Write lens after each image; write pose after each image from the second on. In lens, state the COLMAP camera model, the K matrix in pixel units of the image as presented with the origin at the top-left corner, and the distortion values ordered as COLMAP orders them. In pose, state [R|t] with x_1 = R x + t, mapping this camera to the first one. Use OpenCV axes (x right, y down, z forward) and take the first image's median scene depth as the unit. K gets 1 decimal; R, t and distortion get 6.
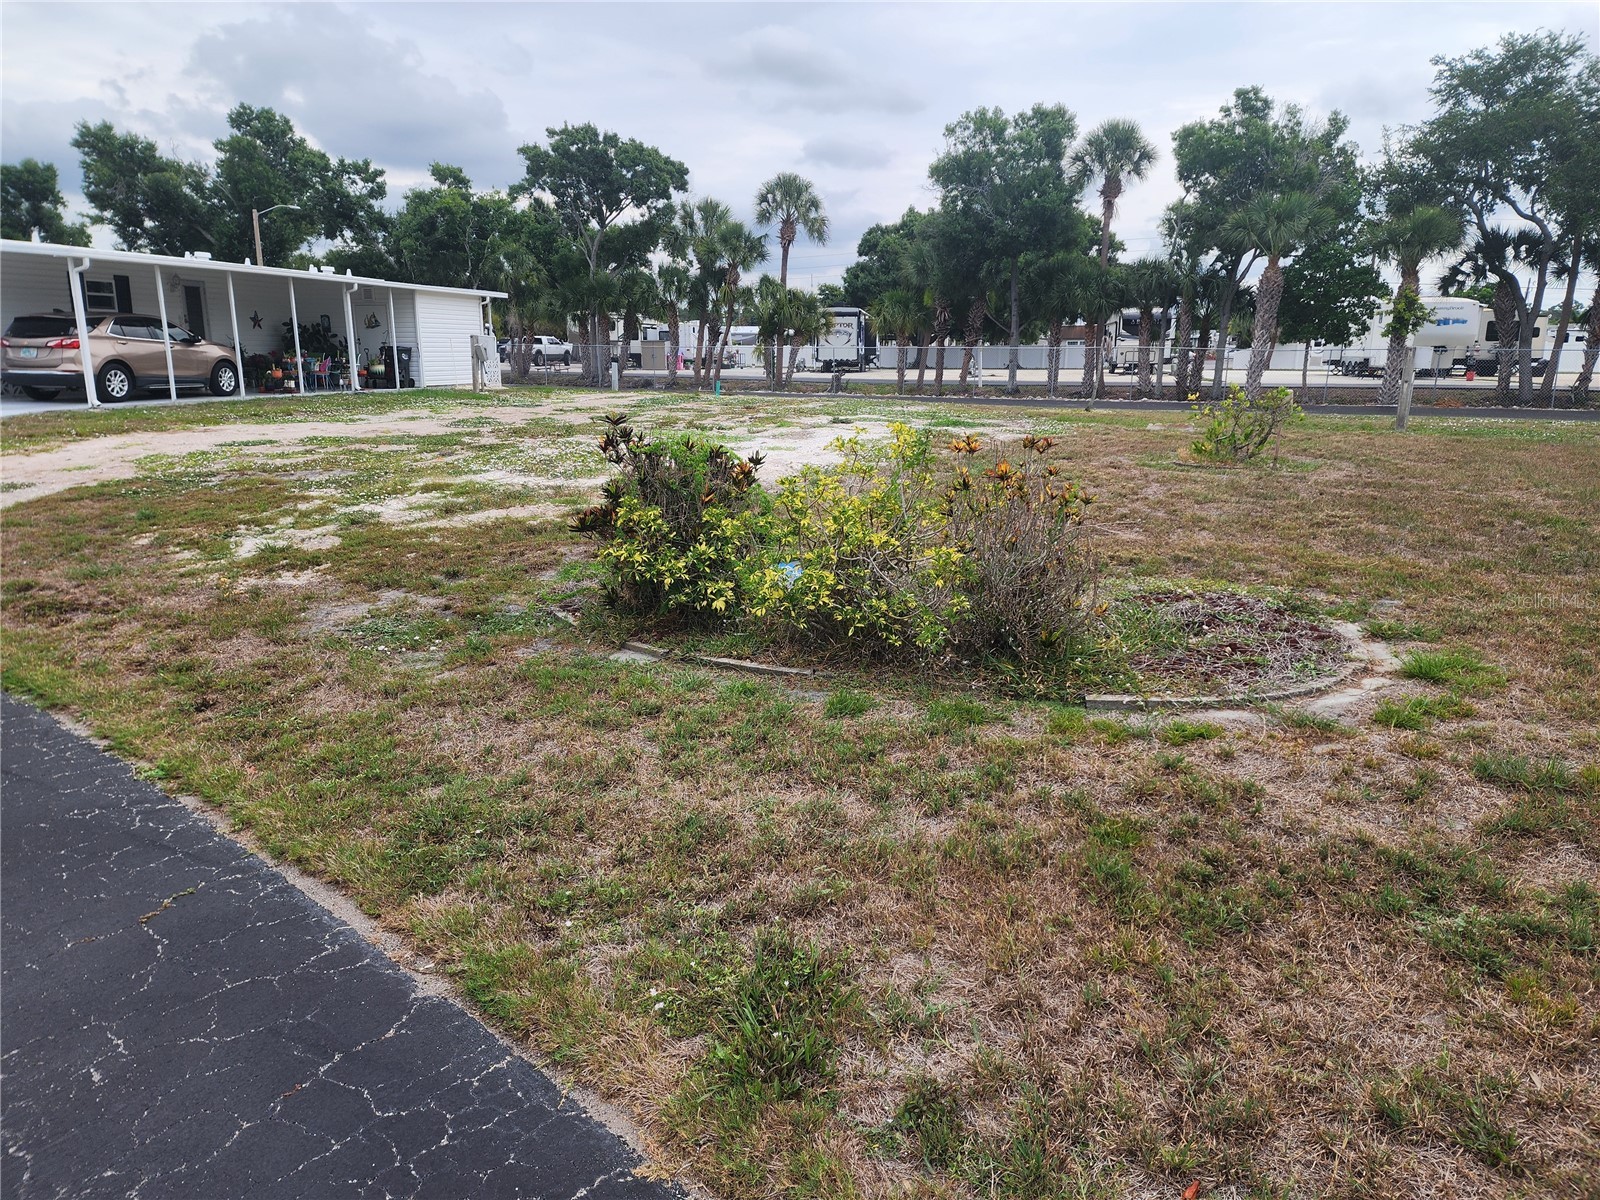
lens RADIAL K [[1074.4, 0, 789.2], [0, 1074.4, 610.3], [0, 0, 1]] dist [0.040394, -0.029505]
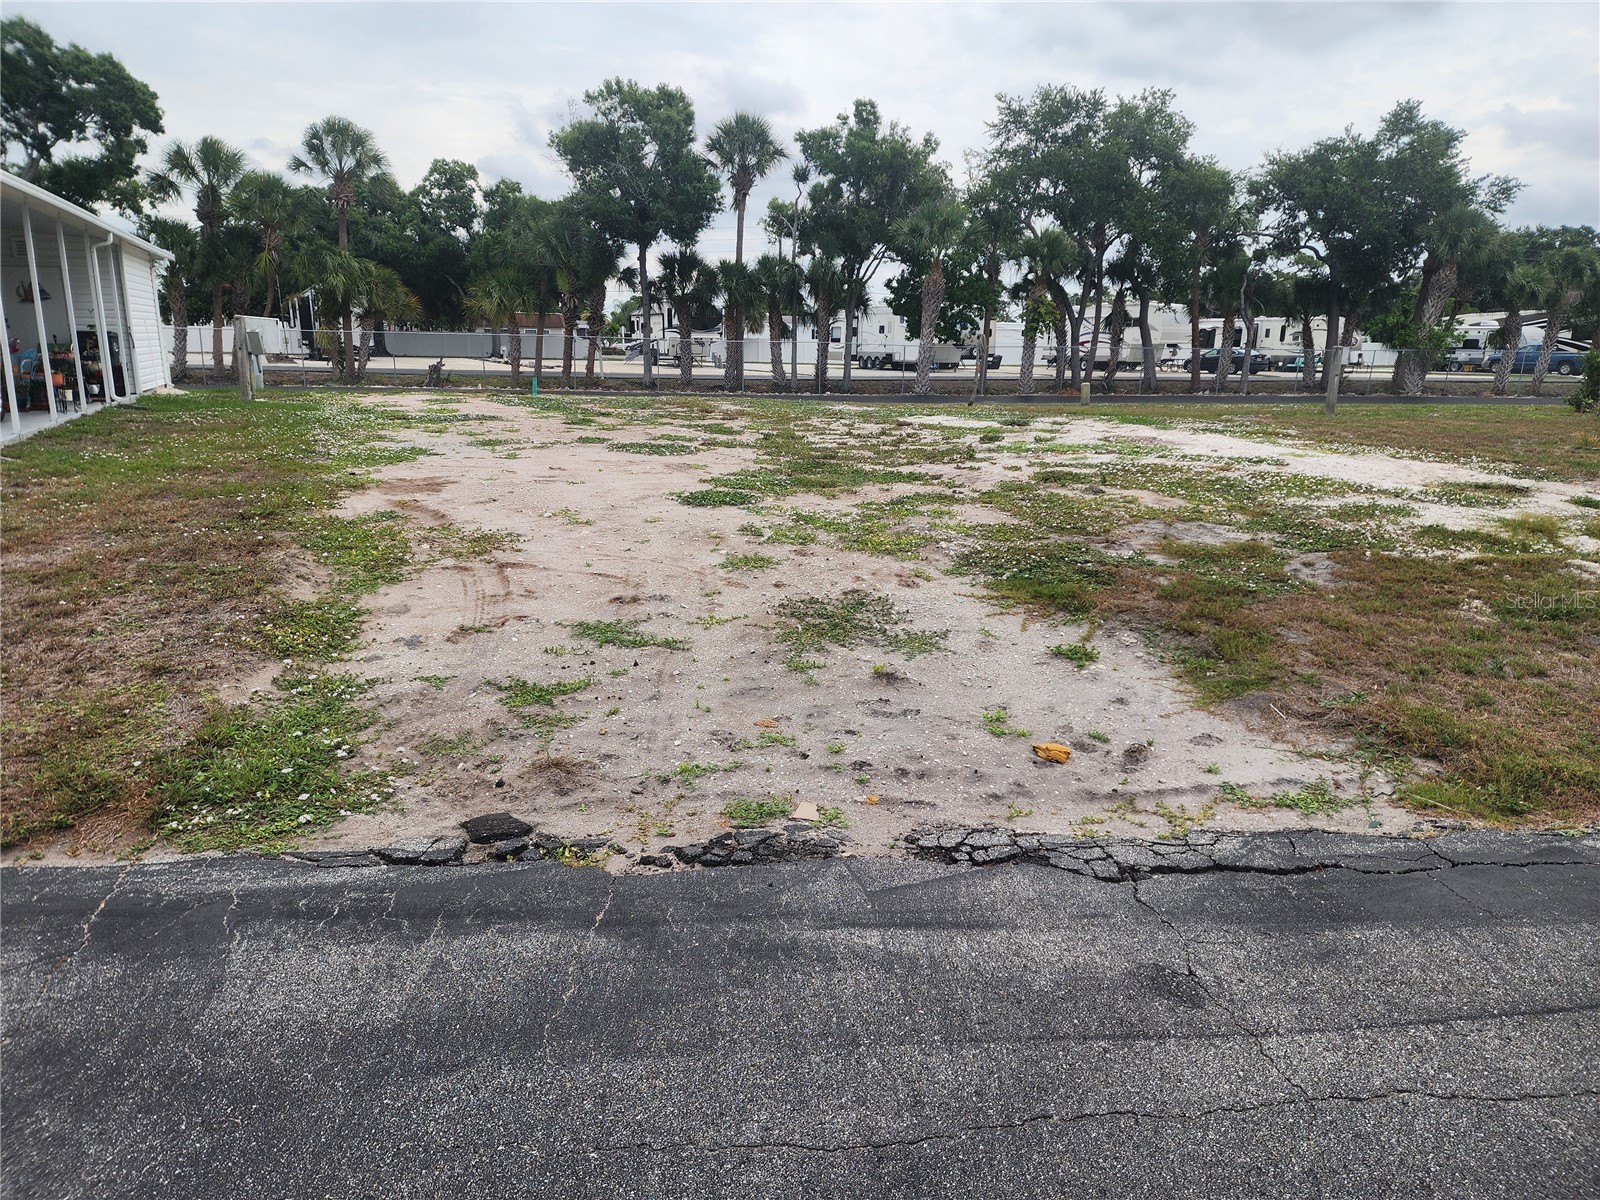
lens RADIAL K [[1074.4, 0, 805.5], [0, 1074.4, 610.6], [0, 0, 1]] dist [0.040394, -0.029505]
pose [[0.799017, -0.136604, 0.585586, -0.286843], [0.130848, 0.990016, 0.052410, -0.040895], [-0.586899, 0.034746, 0.808914, 0.168860]]
